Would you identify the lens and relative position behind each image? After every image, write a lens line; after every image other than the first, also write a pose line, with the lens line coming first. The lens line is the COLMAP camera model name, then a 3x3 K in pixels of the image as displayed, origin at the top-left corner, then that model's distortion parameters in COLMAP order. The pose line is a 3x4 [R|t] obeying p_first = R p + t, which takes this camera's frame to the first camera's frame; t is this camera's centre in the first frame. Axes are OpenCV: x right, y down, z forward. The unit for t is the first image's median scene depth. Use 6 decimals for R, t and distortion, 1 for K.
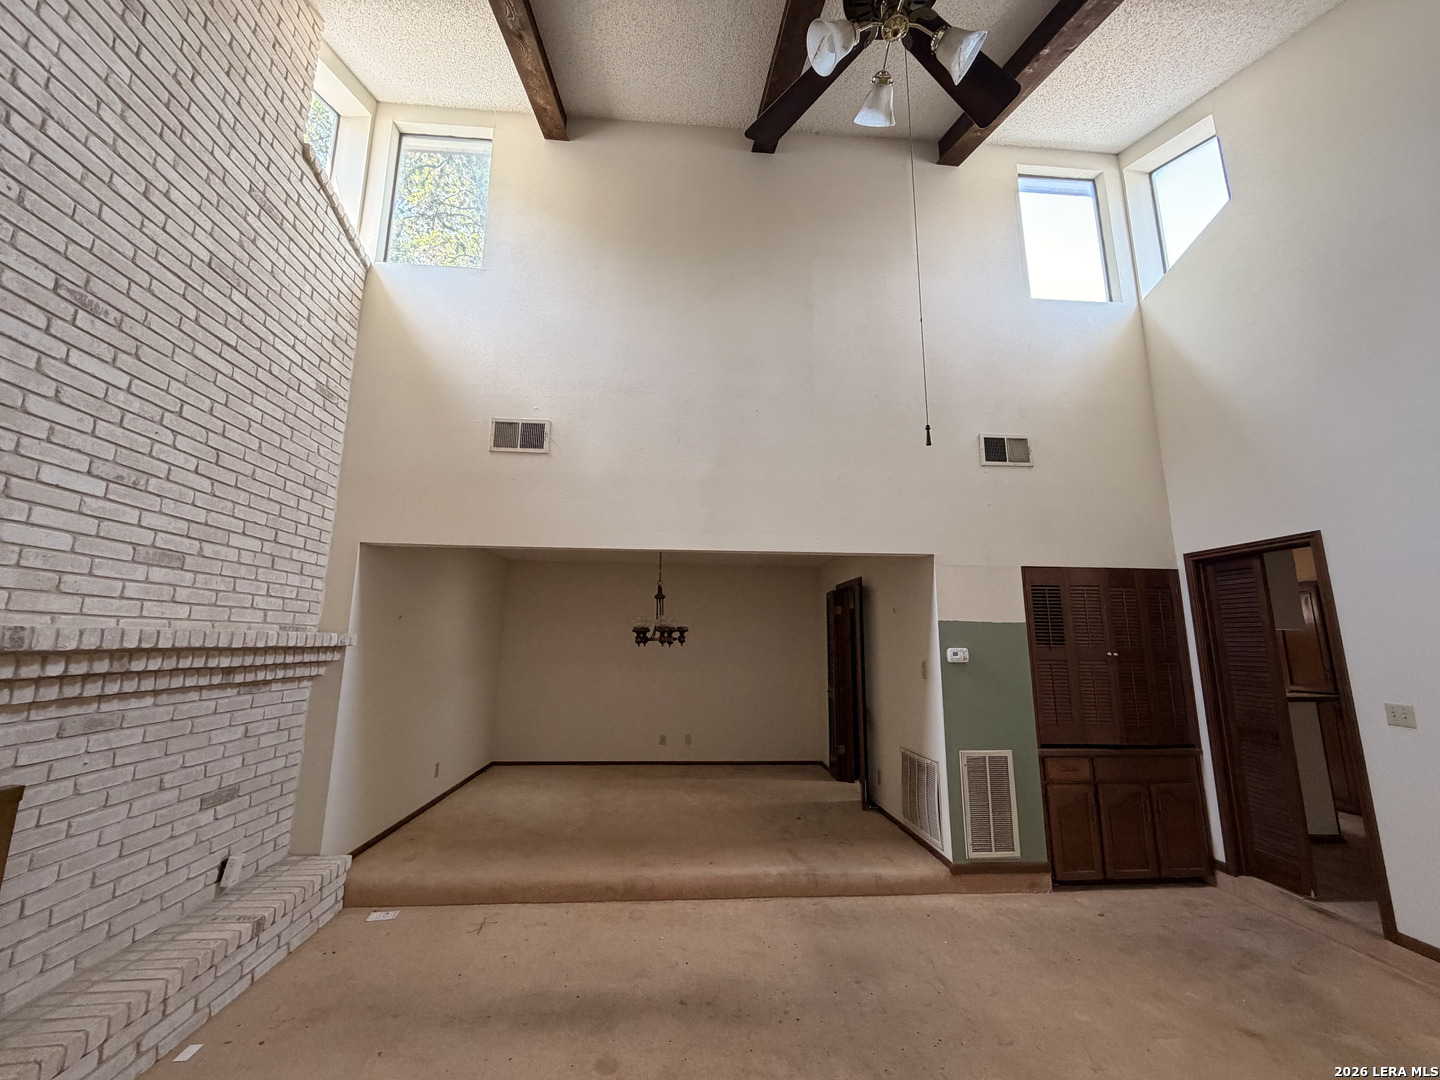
lens RADIAL K [[574.1, 0, 720.6], [0, 574.1, 539.4], [0, 0, 1]] dist [-0.001490, 0.000528]
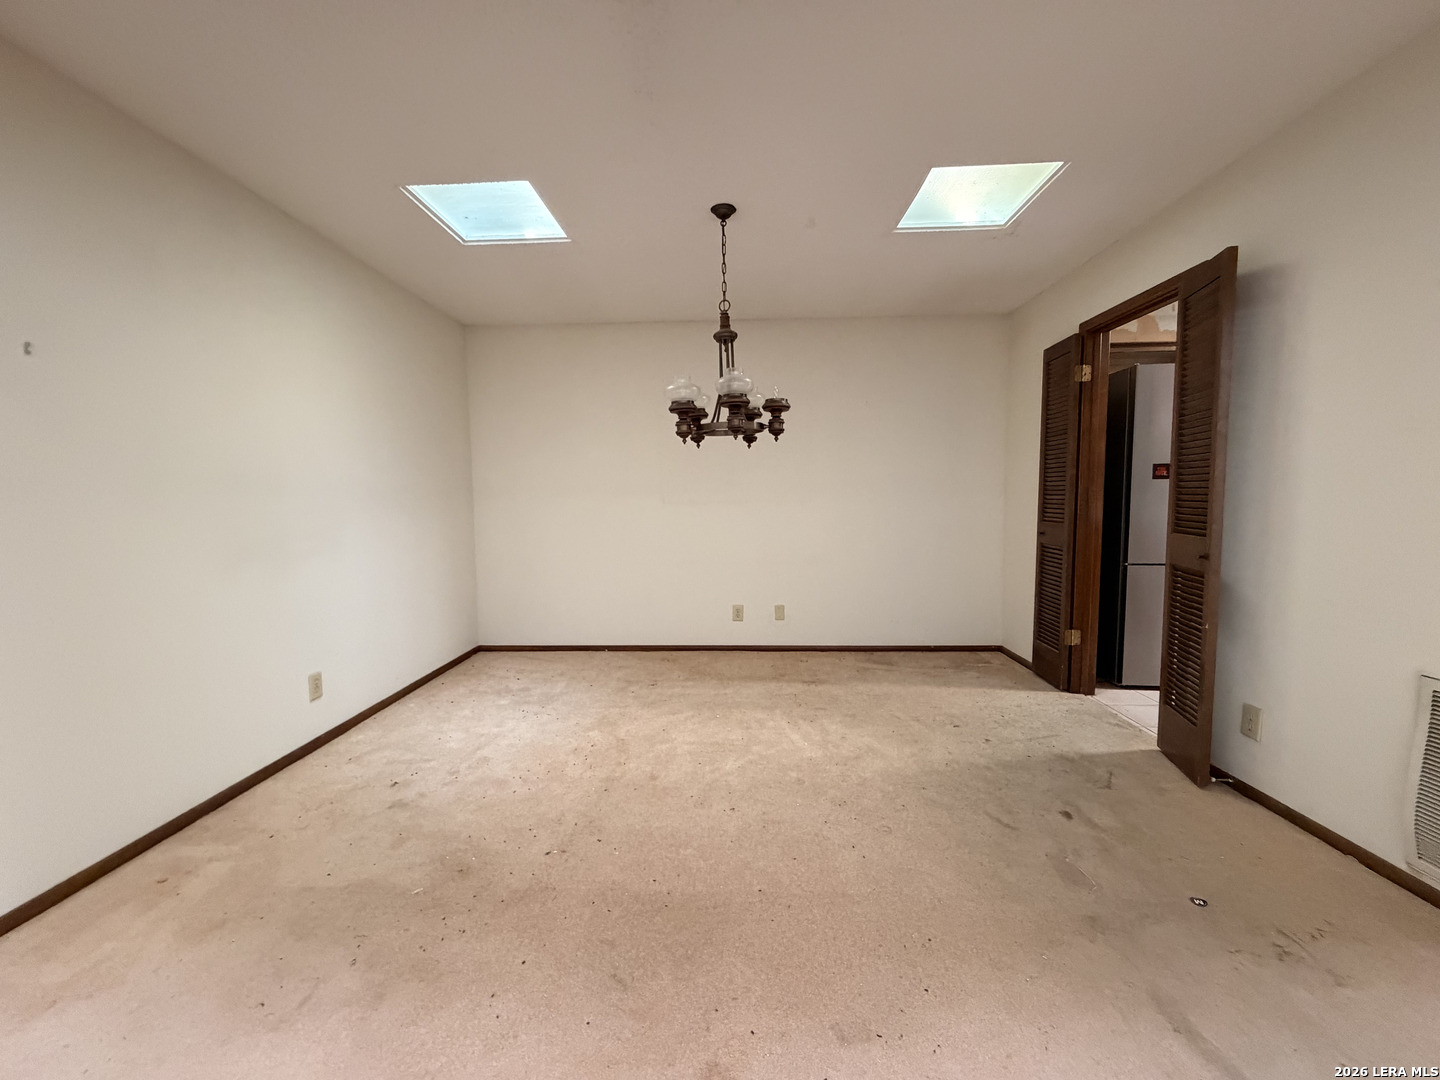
lens RADIAL K [[574.1, 0, 718.6], [0, 574.1, 541.6], [0, 0, 1]] dist [-0.001490, 0.000528]
pose [[0.992967, -0.012109, -0.117768, -0.060365], [0.041844, 0.966446, 0.253440, 0.144065], [0.110748, -0.256586, 0.960155, 0.525652]]
